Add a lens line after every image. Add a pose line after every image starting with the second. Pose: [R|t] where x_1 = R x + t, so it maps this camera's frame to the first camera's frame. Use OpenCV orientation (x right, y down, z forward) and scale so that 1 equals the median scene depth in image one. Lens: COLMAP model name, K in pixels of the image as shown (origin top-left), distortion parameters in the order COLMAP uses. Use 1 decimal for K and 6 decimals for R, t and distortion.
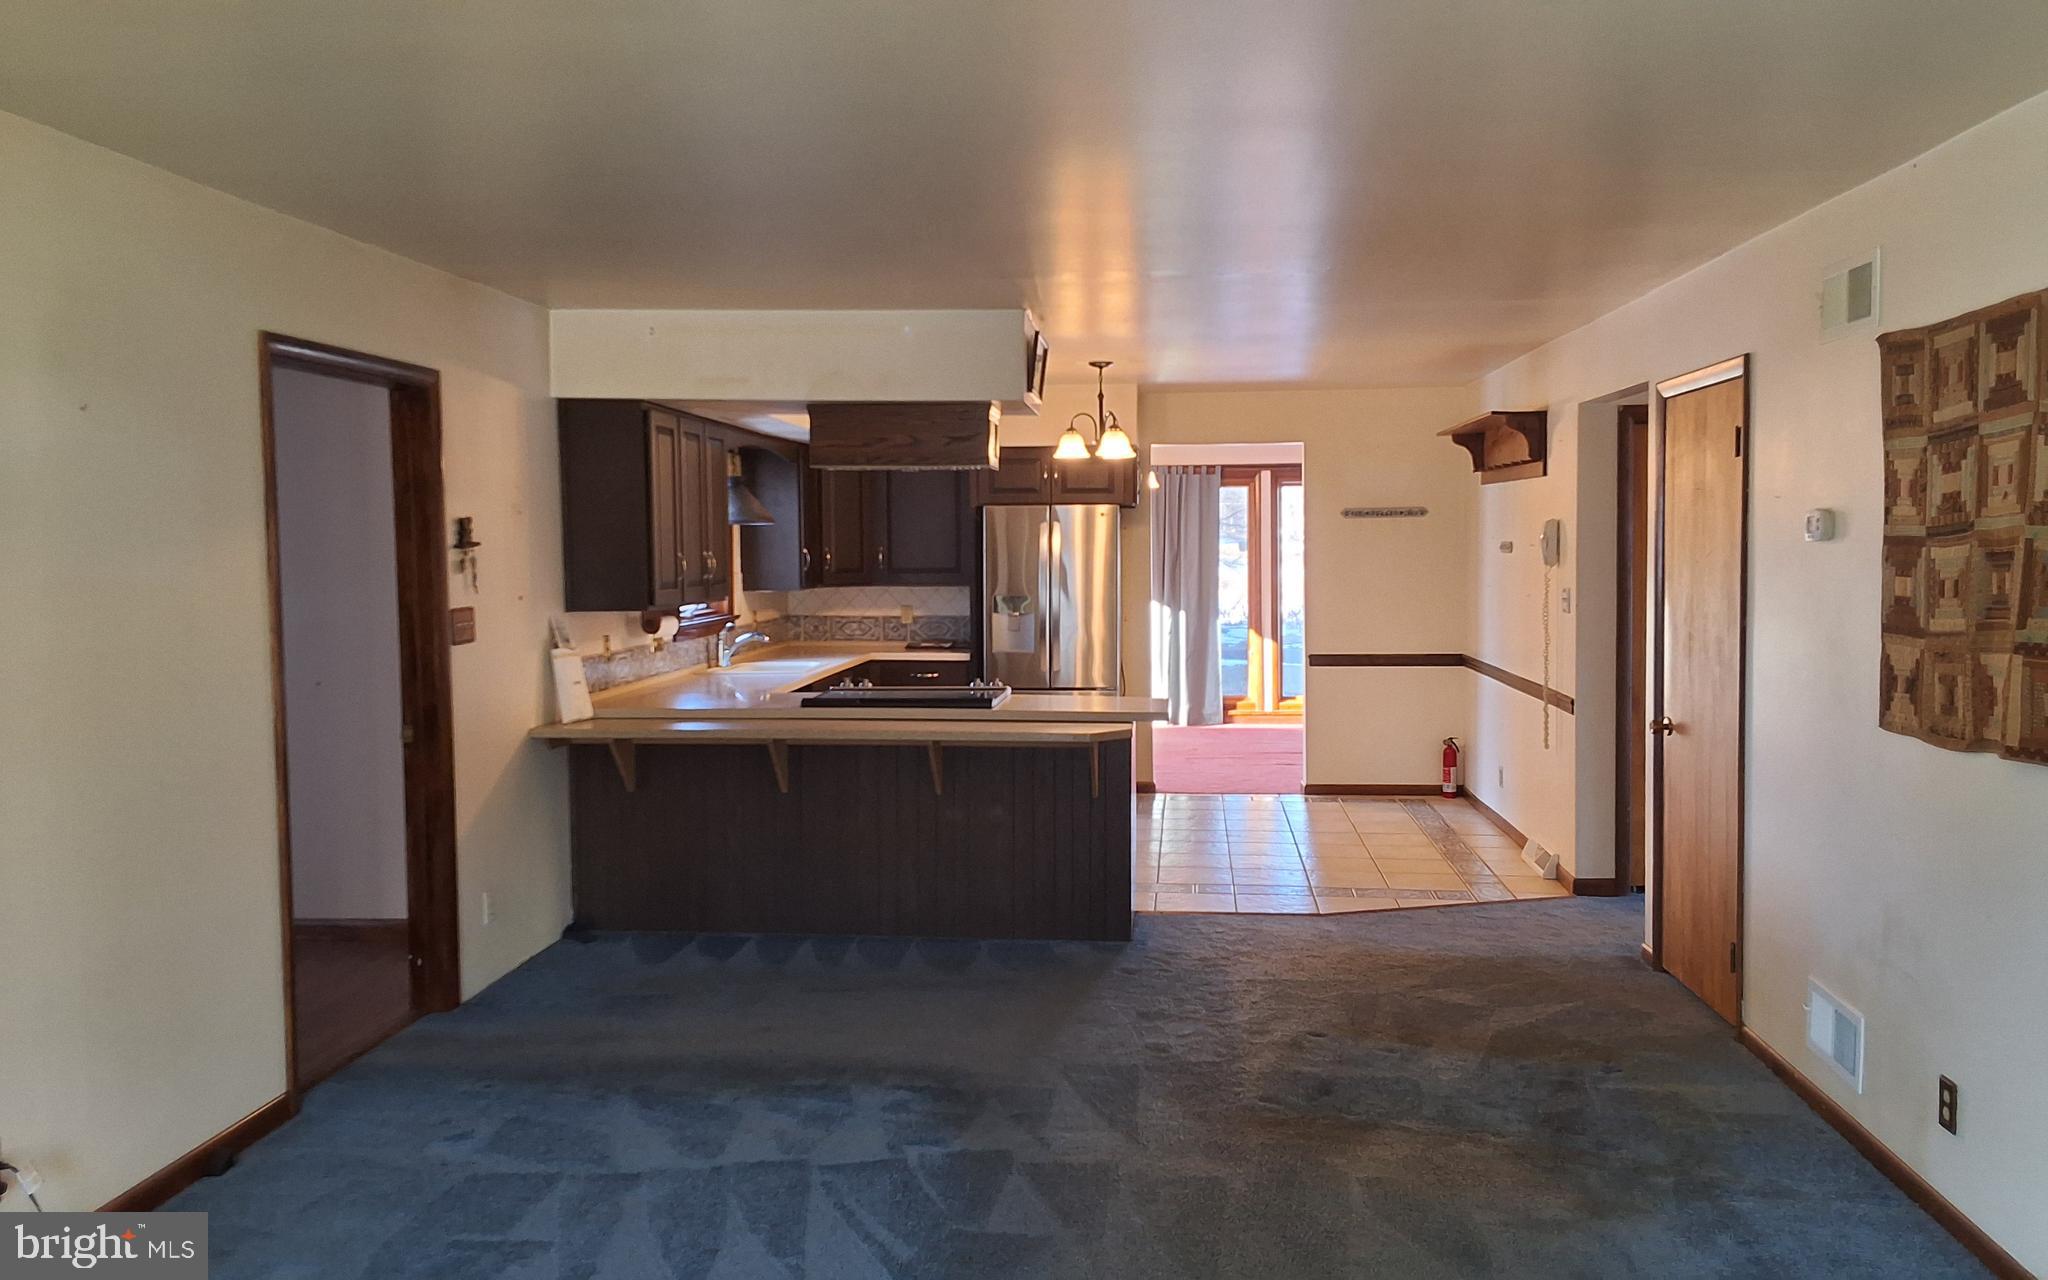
lens RADIAL K [[1630.4, 0, 1024.0], [0, 1630.4, 640.0], [0, 0, 1]] dist [0.115502, -0.171243]
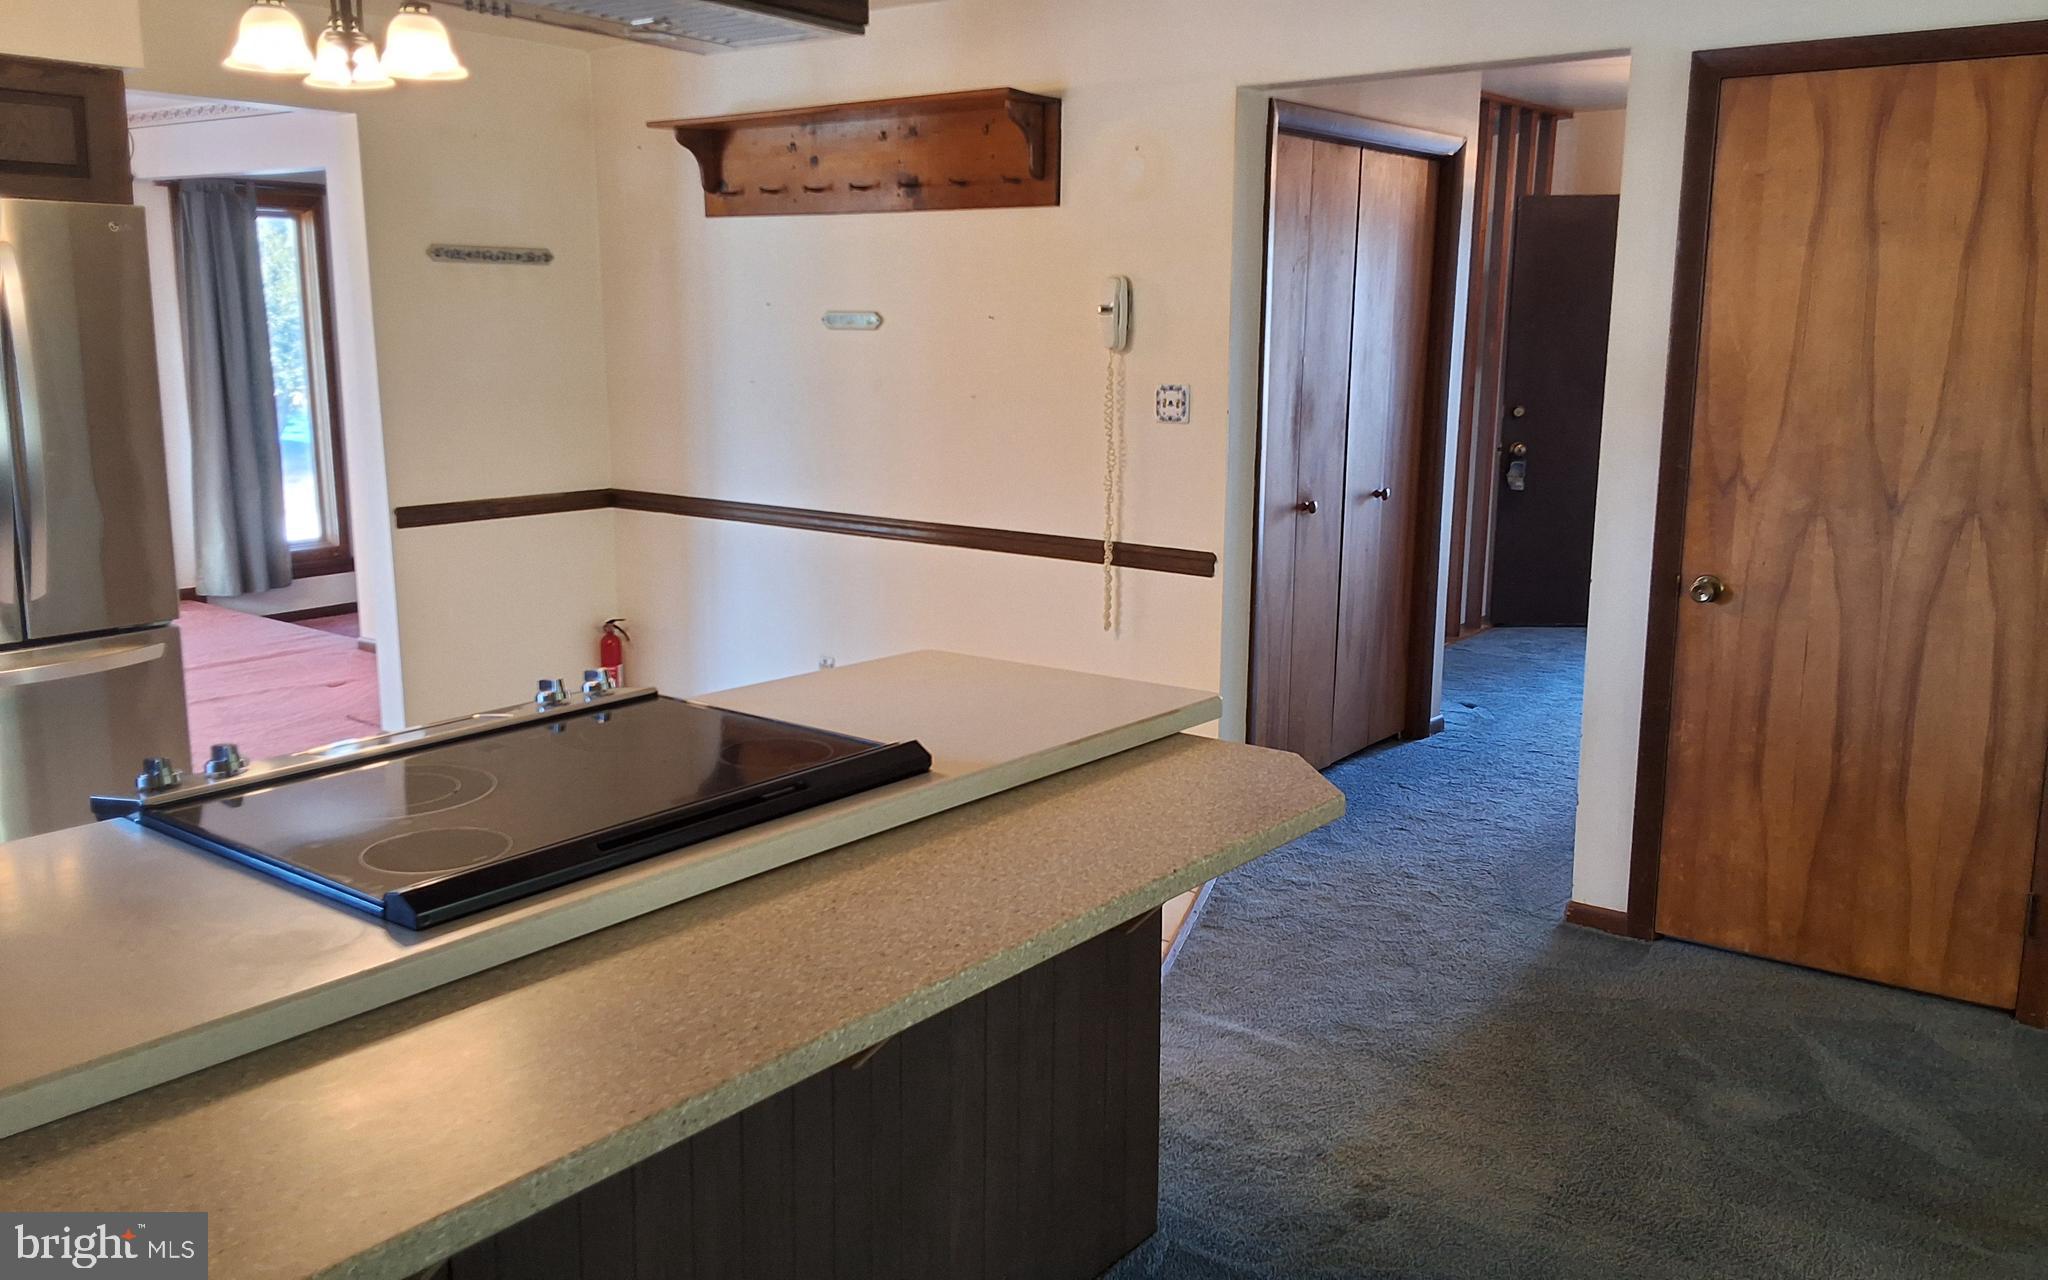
lens RADIAL K [[1630.4, 0, 1024.0], [0, 1630.4, 640.0], [0, 0, 1]] dist [0.115502, -0.171243]
pose [[0.538268, -0.151223, 0.829095, -0.203037], [0.041575, 0.987337, 0.153094, -0.026356], [-0.841747, -0.047936, 0.537739, 0.556919]]
